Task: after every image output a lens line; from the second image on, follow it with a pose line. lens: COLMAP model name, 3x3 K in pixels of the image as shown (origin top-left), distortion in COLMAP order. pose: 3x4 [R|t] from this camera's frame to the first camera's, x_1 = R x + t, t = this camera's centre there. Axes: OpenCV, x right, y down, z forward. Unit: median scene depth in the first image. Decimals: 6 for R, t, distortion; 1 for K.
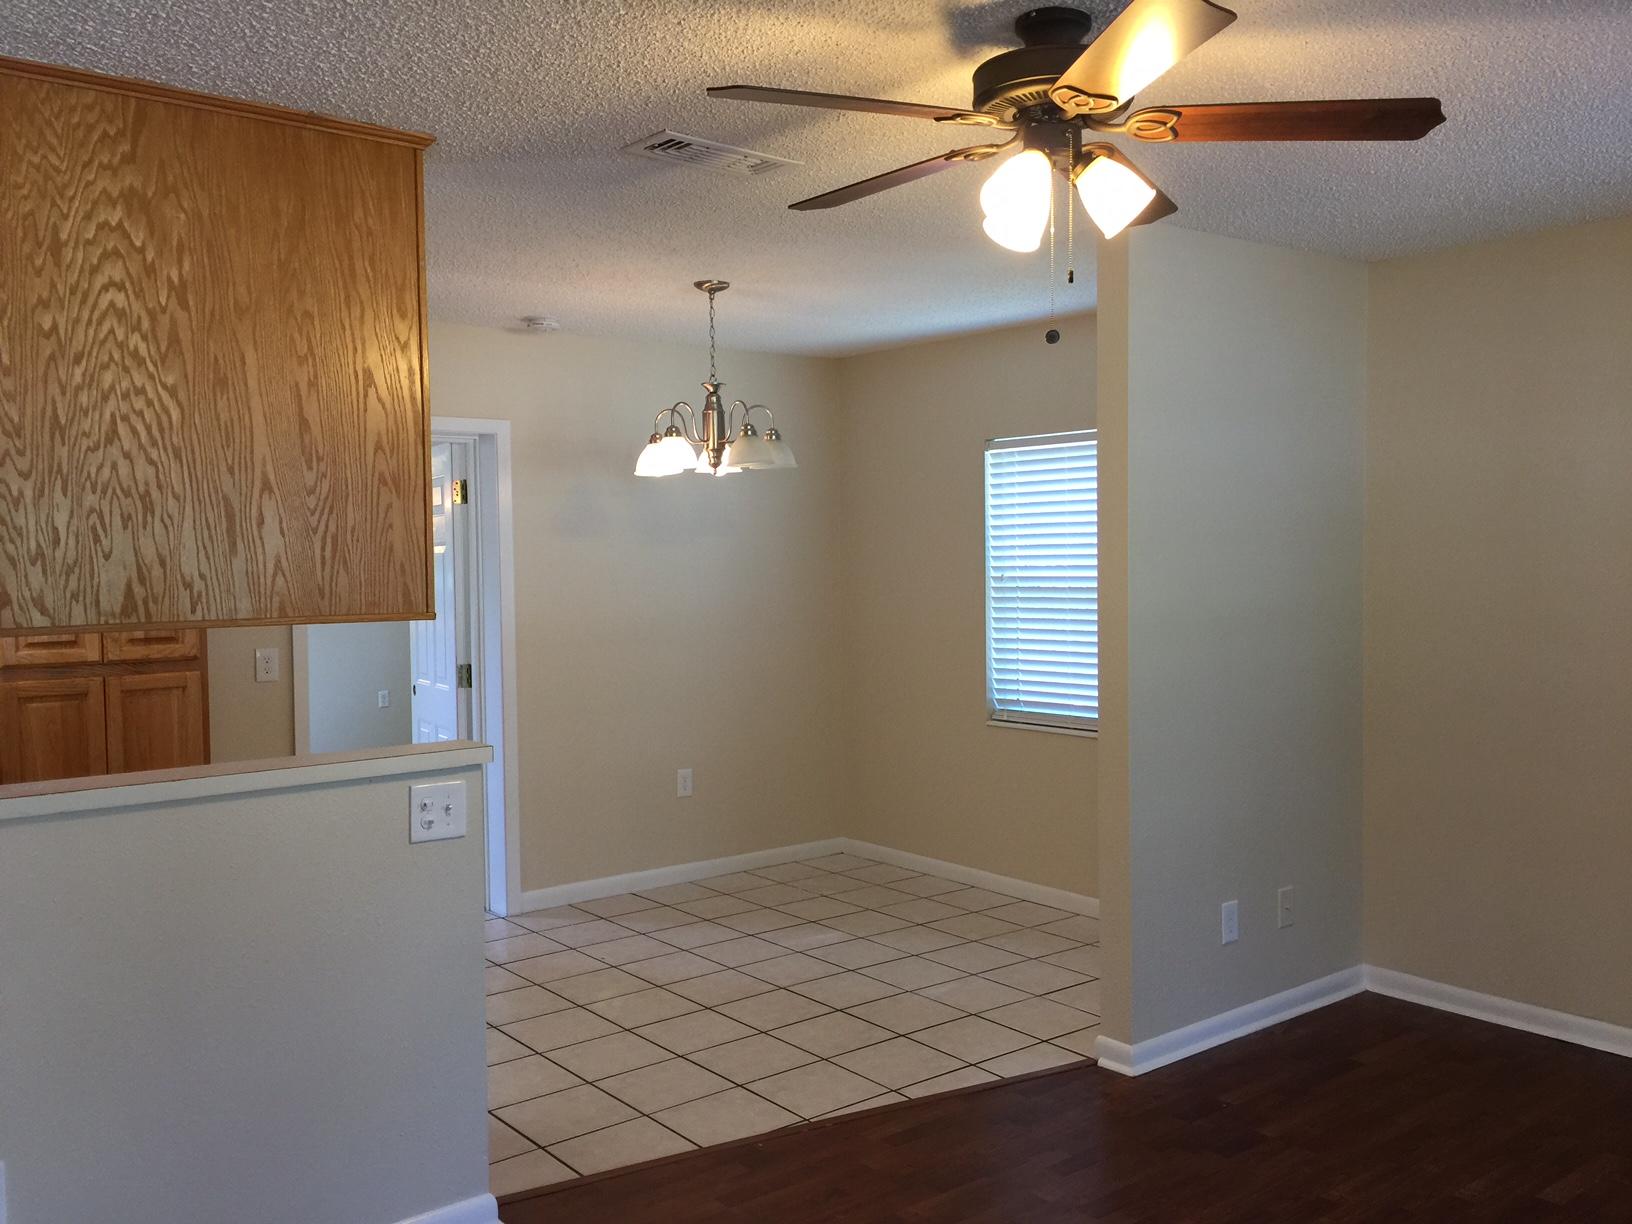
lens RADIAL K [[1390.8, 0, 821.6], [0, 1390.8, 604.1], [0, 0, 1]] dist [0.073873, -0.102801]
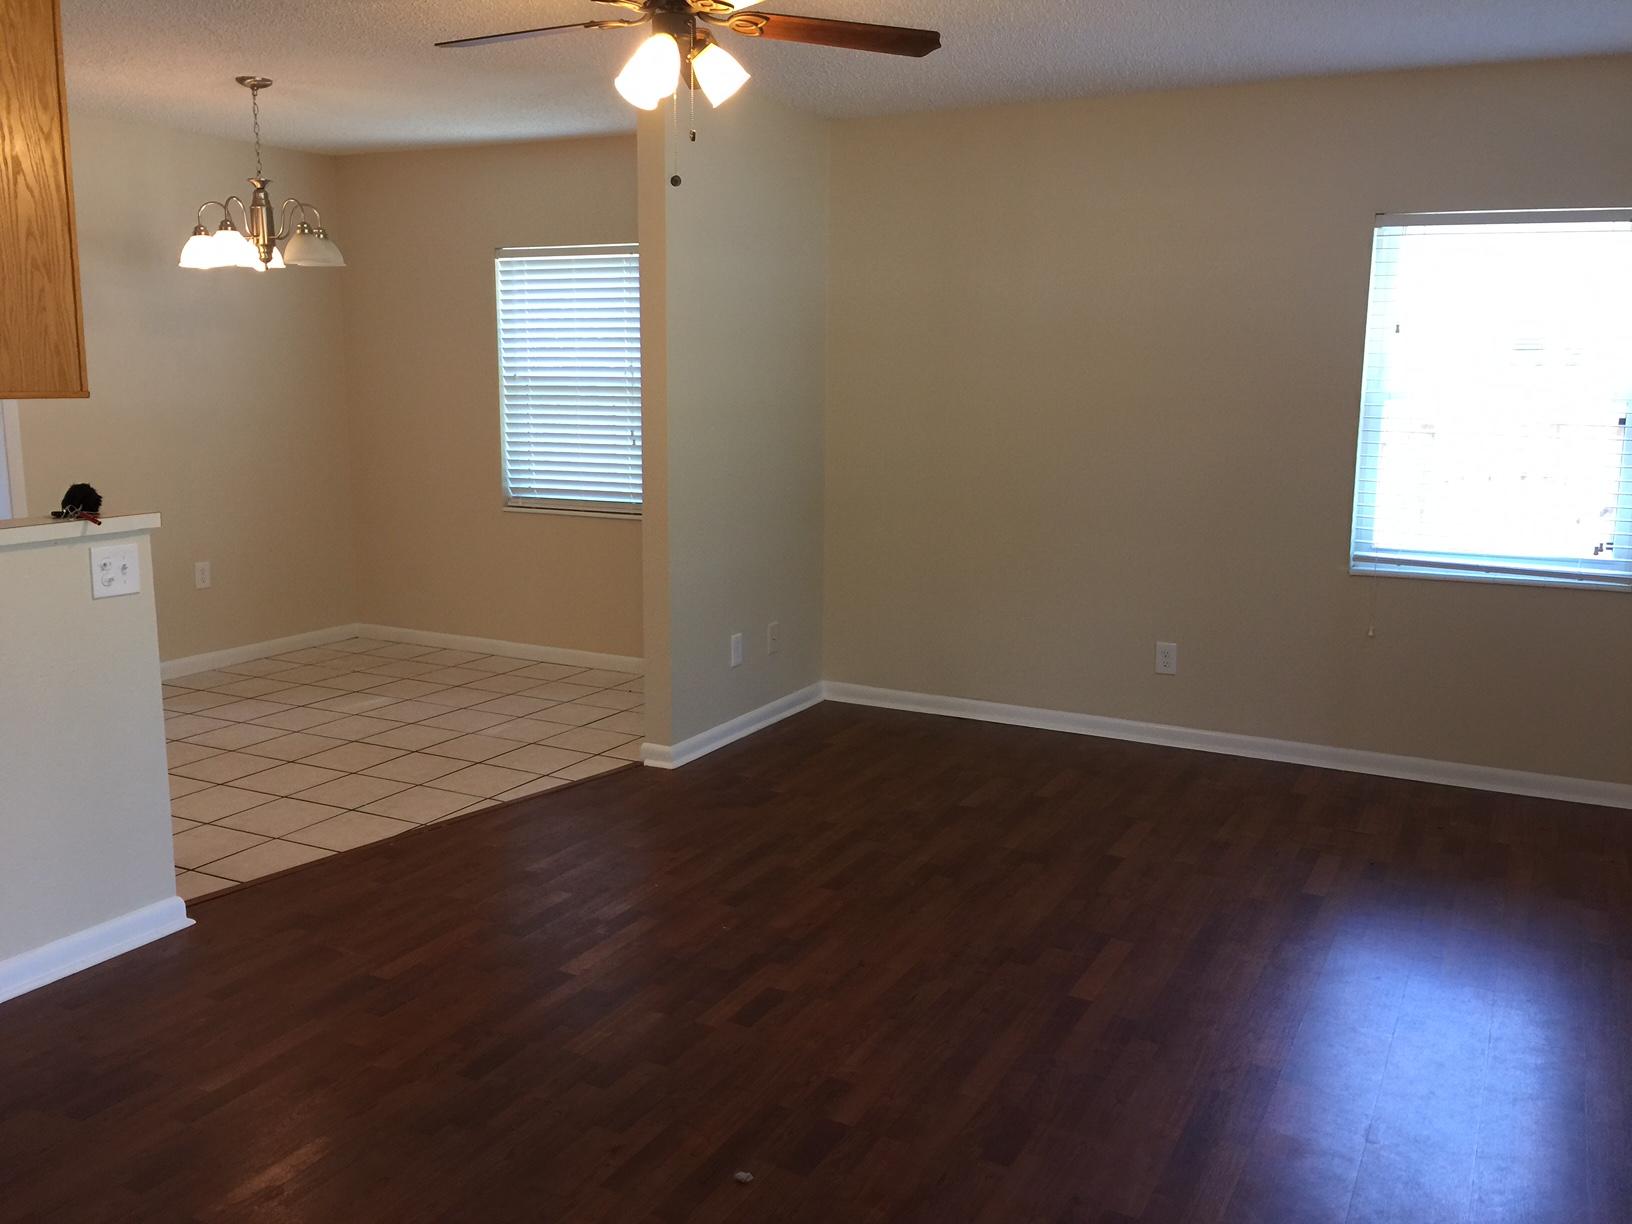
lens RADIAL K [[1390.8, 0, 804.5], [0, 1390.8, 601.4], [0, 0, 1]] dist [0.073873, -0.102801]
pose [[0.916874, -0.049754, 0.396064, -0.152490], [-0.002581, 0.991442, 0.130521, 0.017250], [-0.399169, -0.120693, 0.908899, -0.172144]]
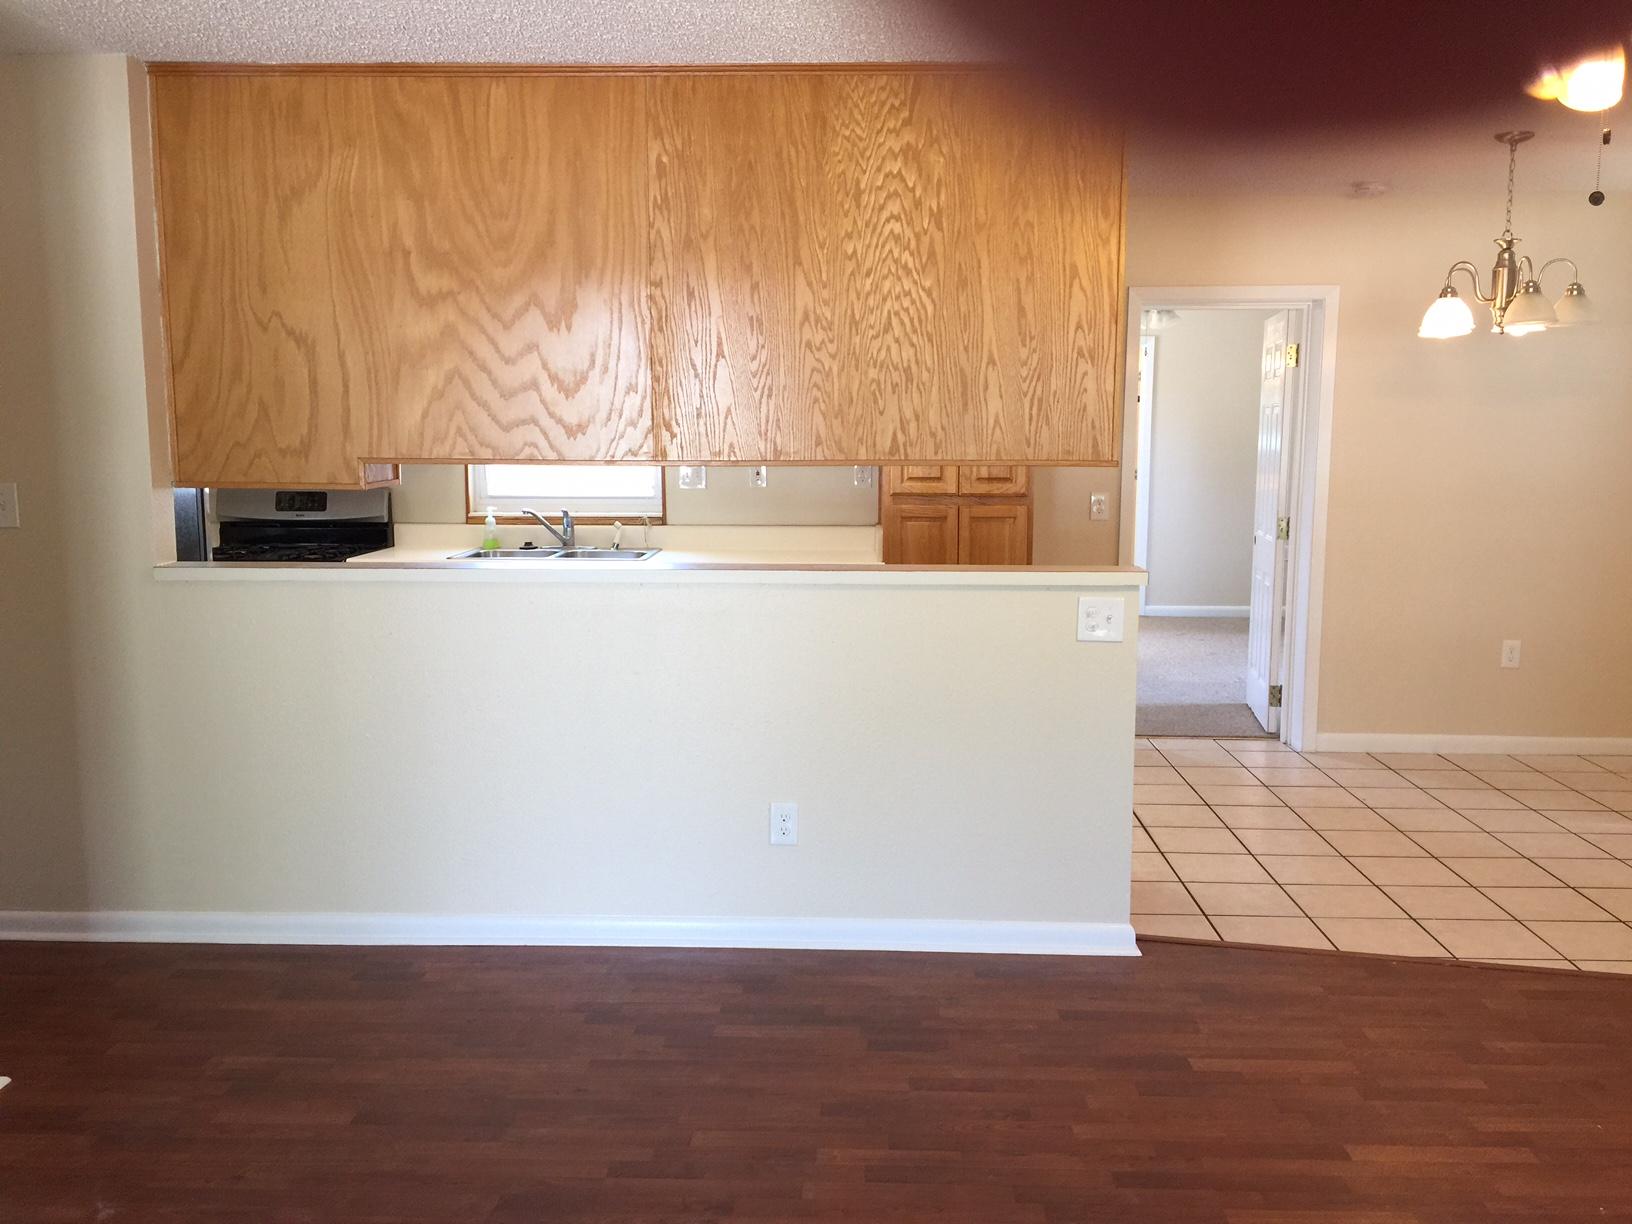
lens RADIAL K [[1390.8, 0, 814.3], [0, 1390.8, 607.3], [0, 0, 1]] dist [0.073873, -0.102801]
pose [[0.759791, 0.101059, -0.642265, 0.237162], [-0.036003, 0.992870, 0.113635, 0.002682], [0.649170, -0.063215, 0.758012, -0.084943]]
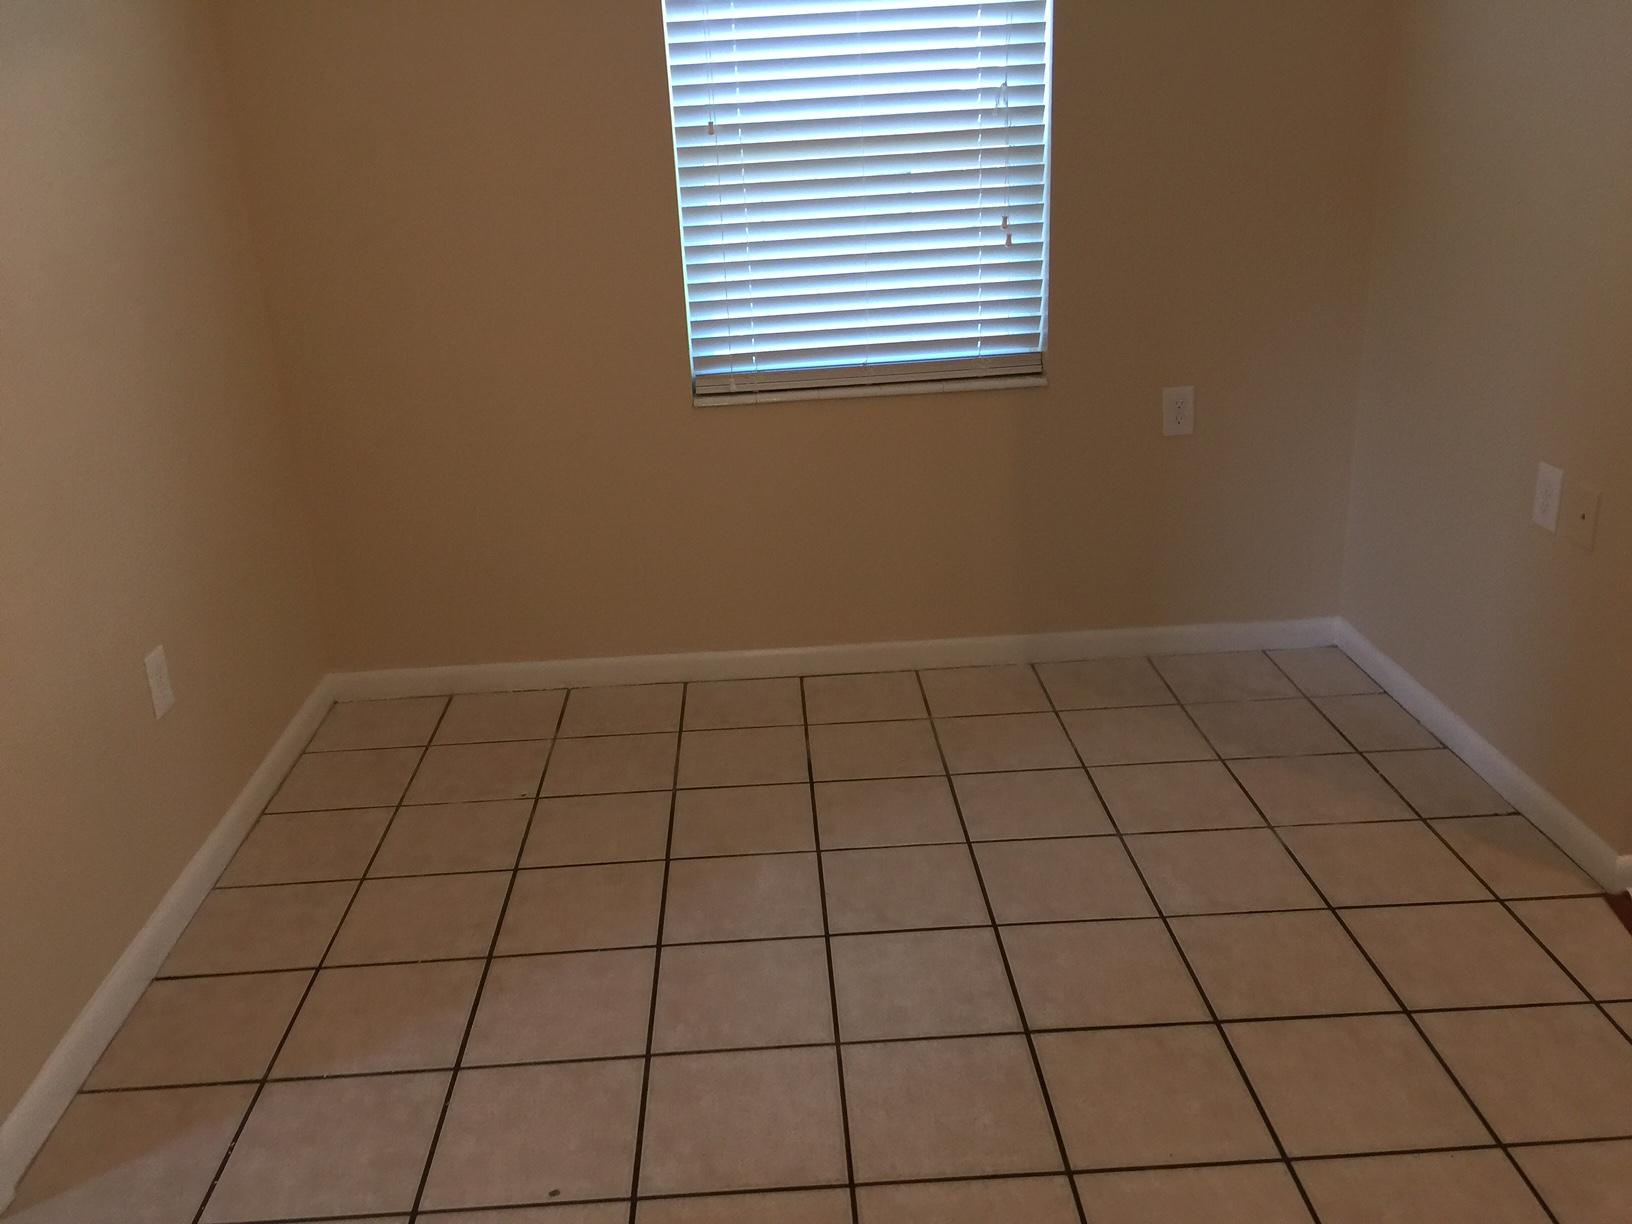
lens RADIAL K [[1390.8, 0, 784.3], [0, 1390.8, 583.6], [0, 0, 1]] dist [0.073873, -0.102801]
pose [[0.604400, -0.280787, 0.745560, -0.429652], [0.073317, 0.951465, 0.298898, -0.015911], [-0.793300, -0.125992, 0.595652, 0.901521]]
